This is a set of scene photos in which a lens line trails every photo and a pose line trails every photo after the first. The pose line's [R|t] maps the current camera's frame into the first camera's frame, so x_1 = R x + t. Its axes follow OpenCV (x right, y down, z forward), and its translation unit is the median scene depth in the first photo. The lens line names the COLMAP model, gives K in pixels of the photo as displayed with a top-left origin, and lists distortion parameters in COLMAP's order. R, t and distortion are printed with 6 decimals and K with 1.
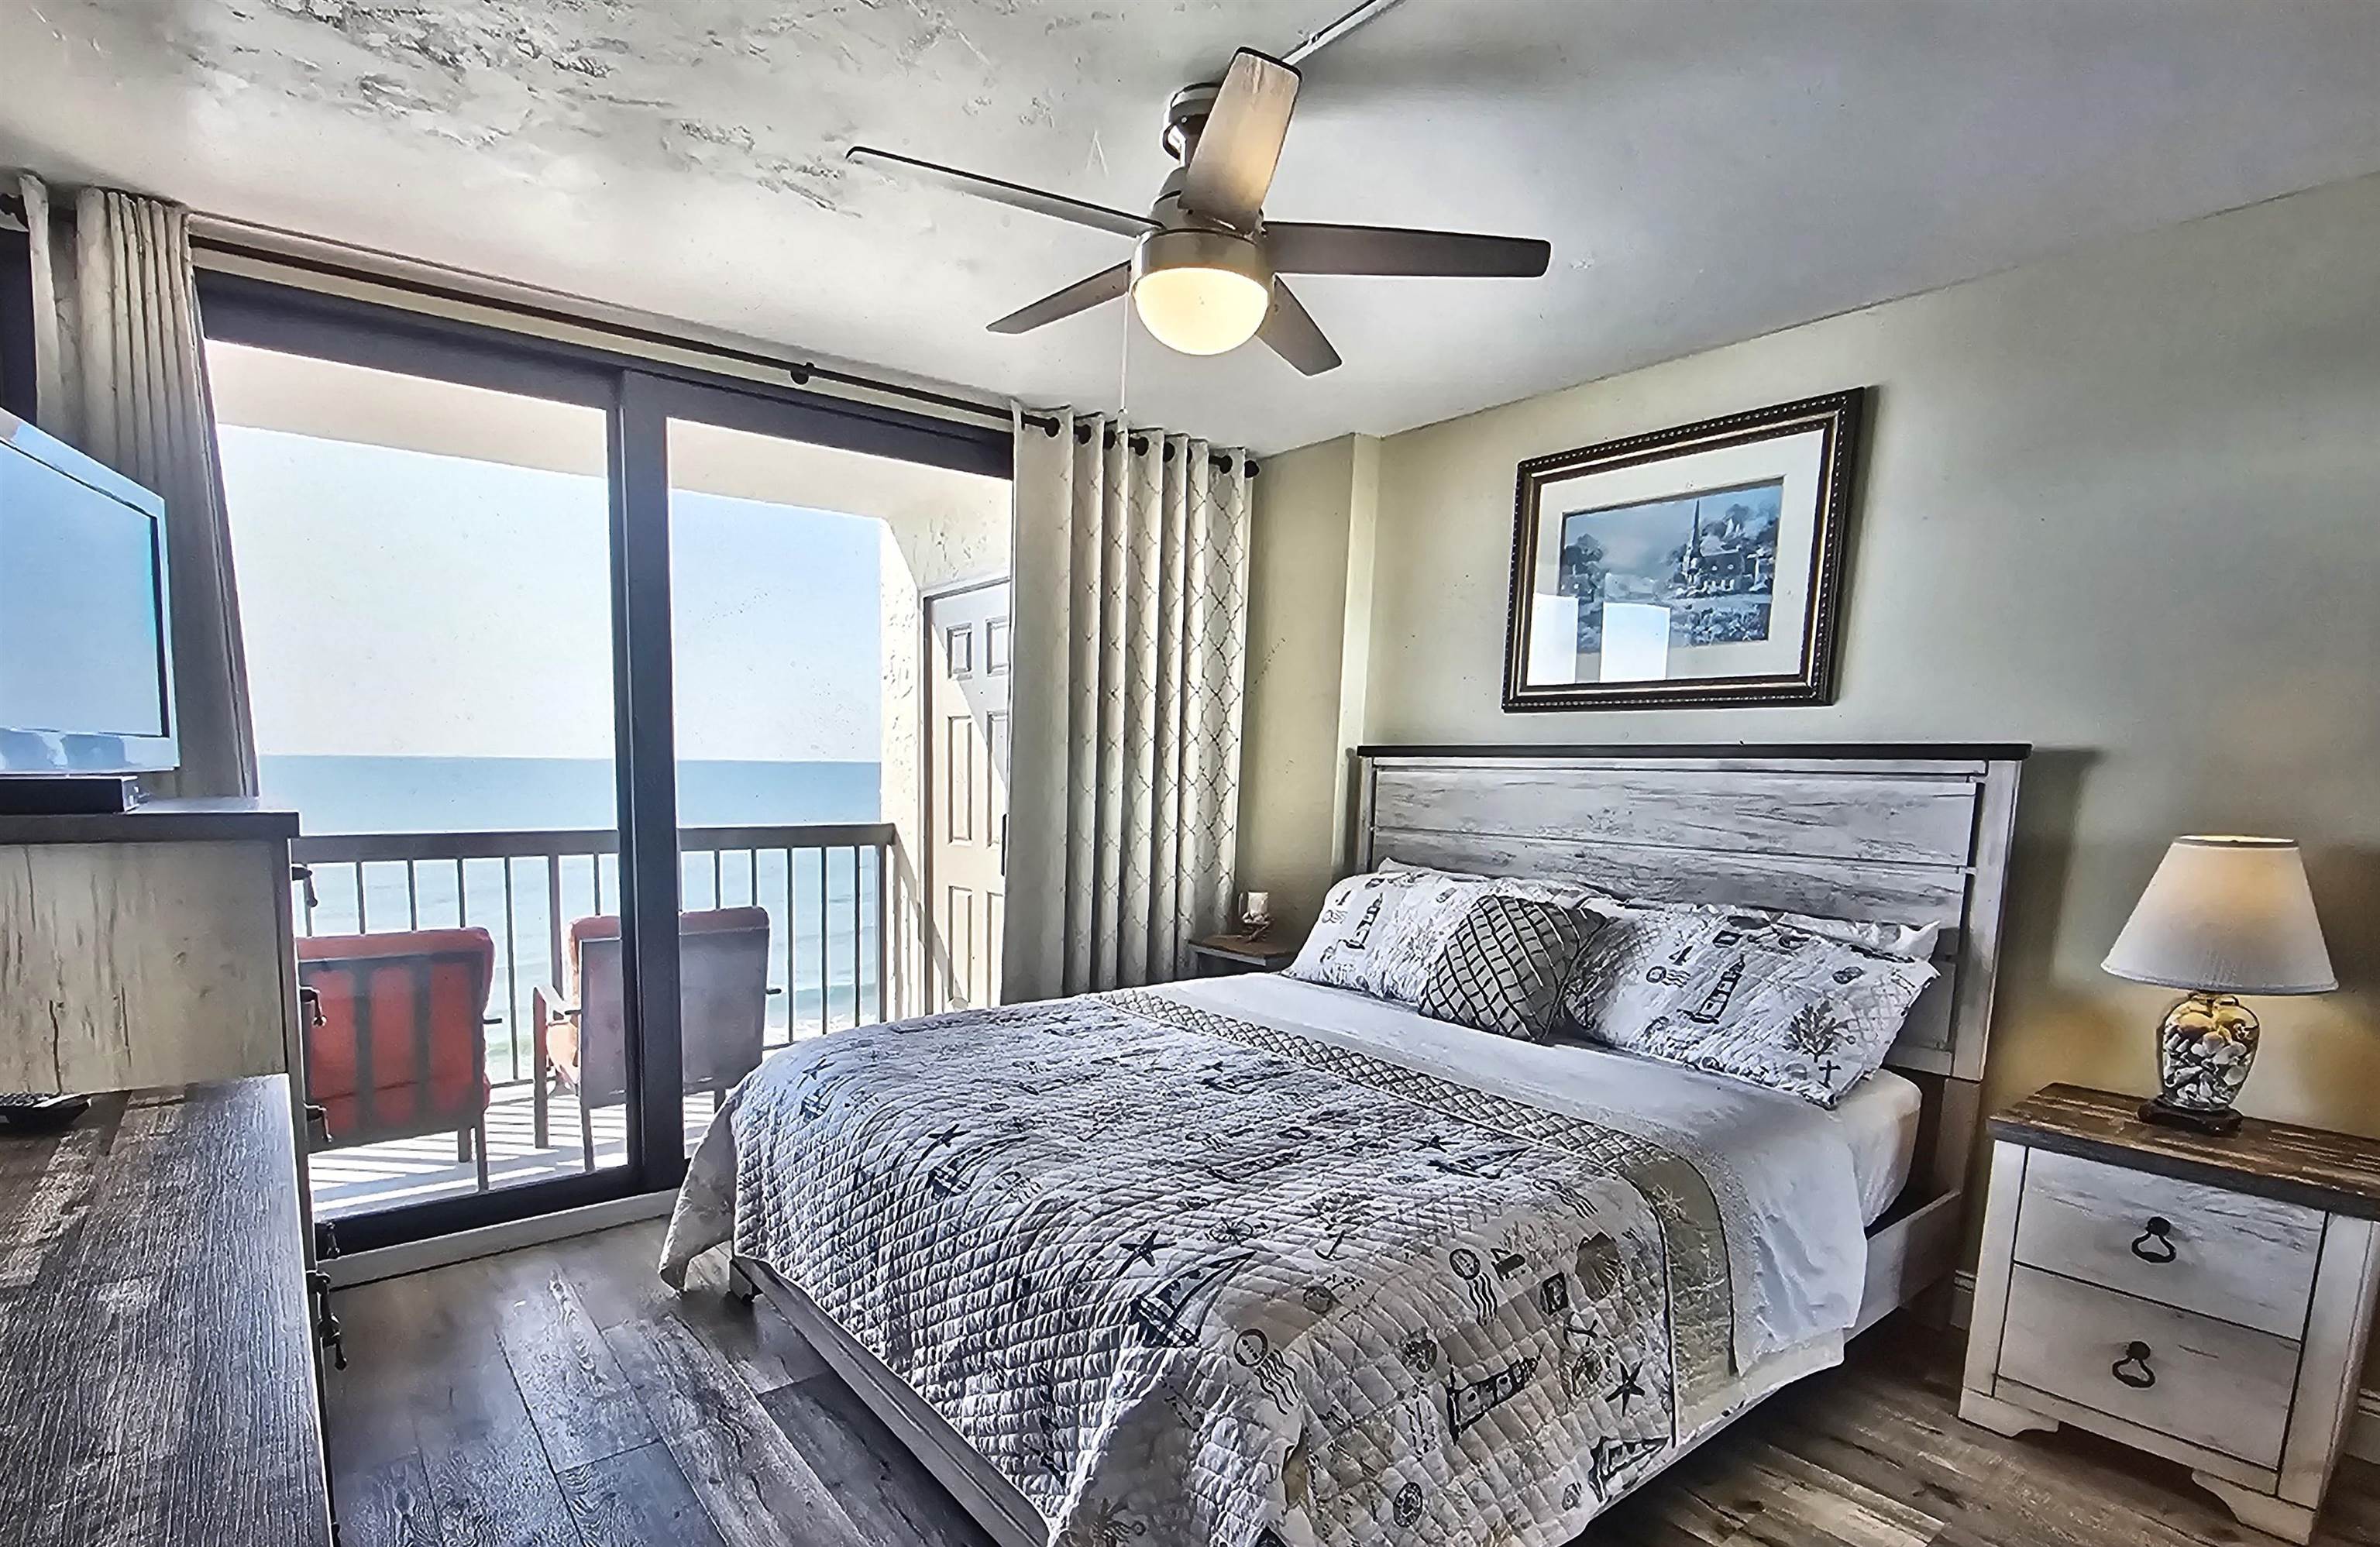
lens RADIAL K [[1192.2, 0, 1190.0], [0, 1192.2, 773.5], [0, 0, 1]] dist [-0.020023, -0.000584]
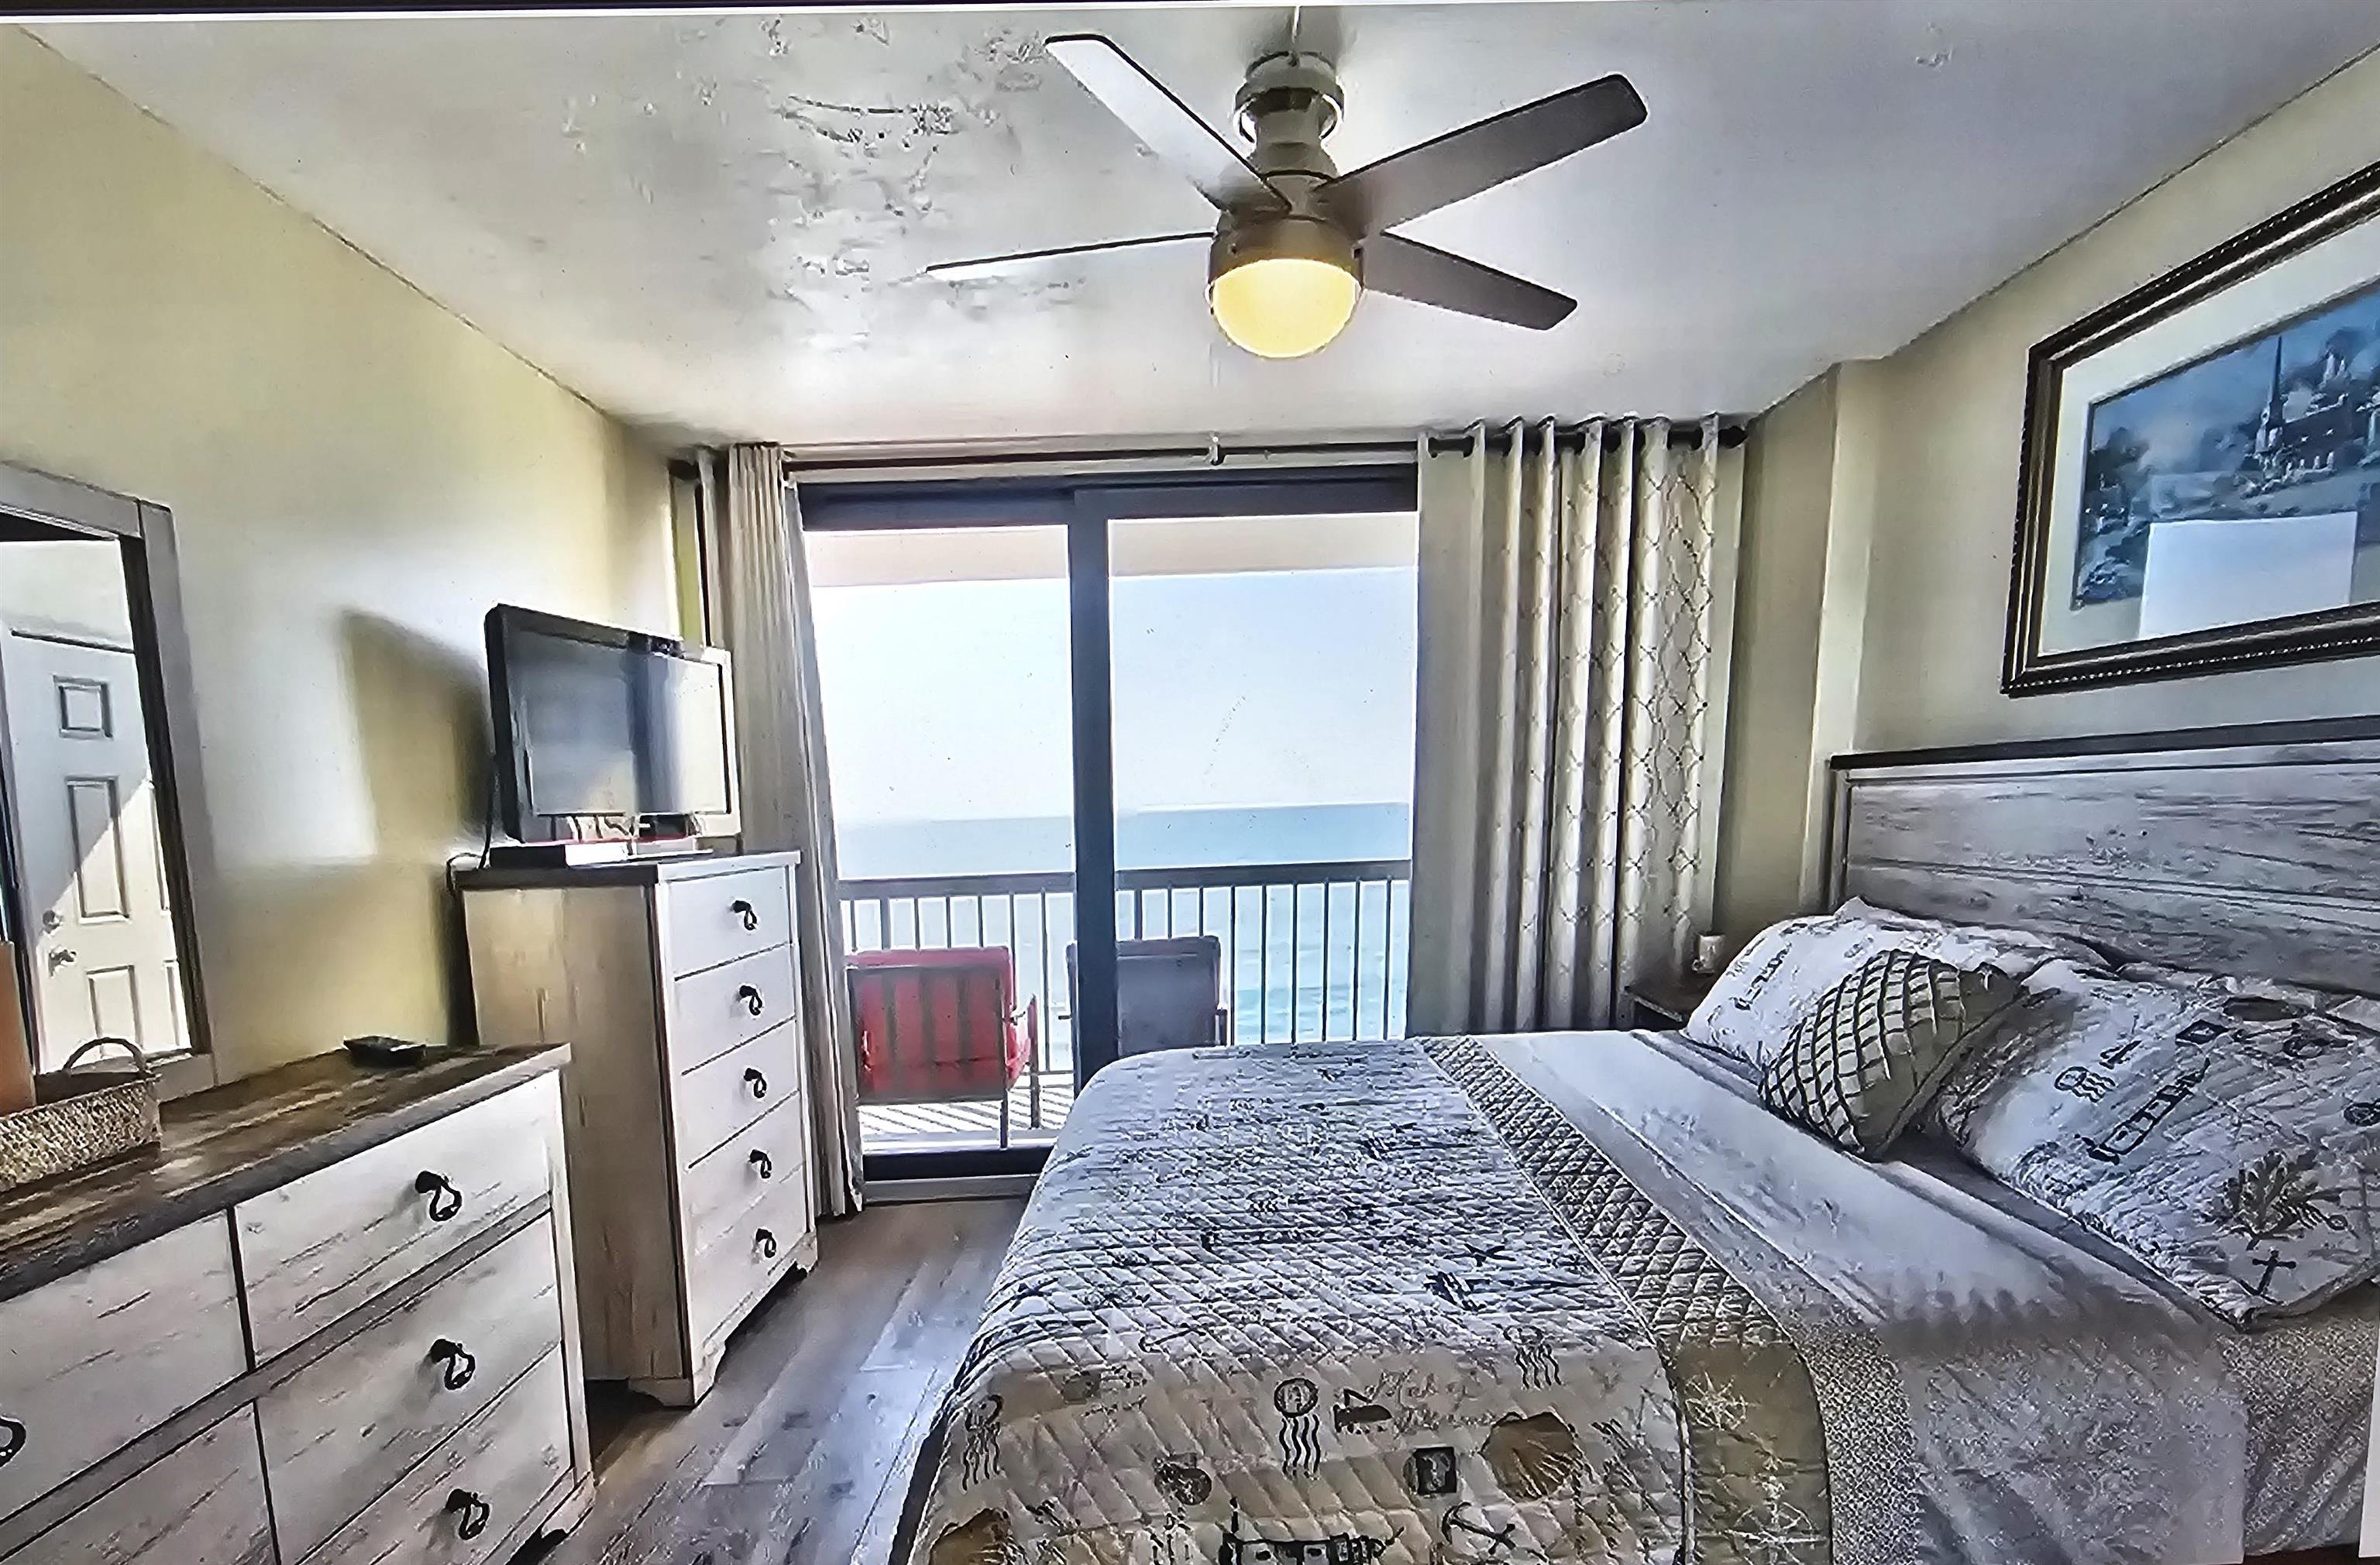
lens RADIAL K [[1126.7, 0, 1196.8], [0, 1126.7, 844.5], [0, 0, 1]] dist [0.001221, -0.016872]
pose [[0.787115, -0.023157, -0.616372, 0.338595], [0.043858, 0.998867, 0.018480, 0.003881], [0.615245, -0.041579, 0.787238, 0.176680]]
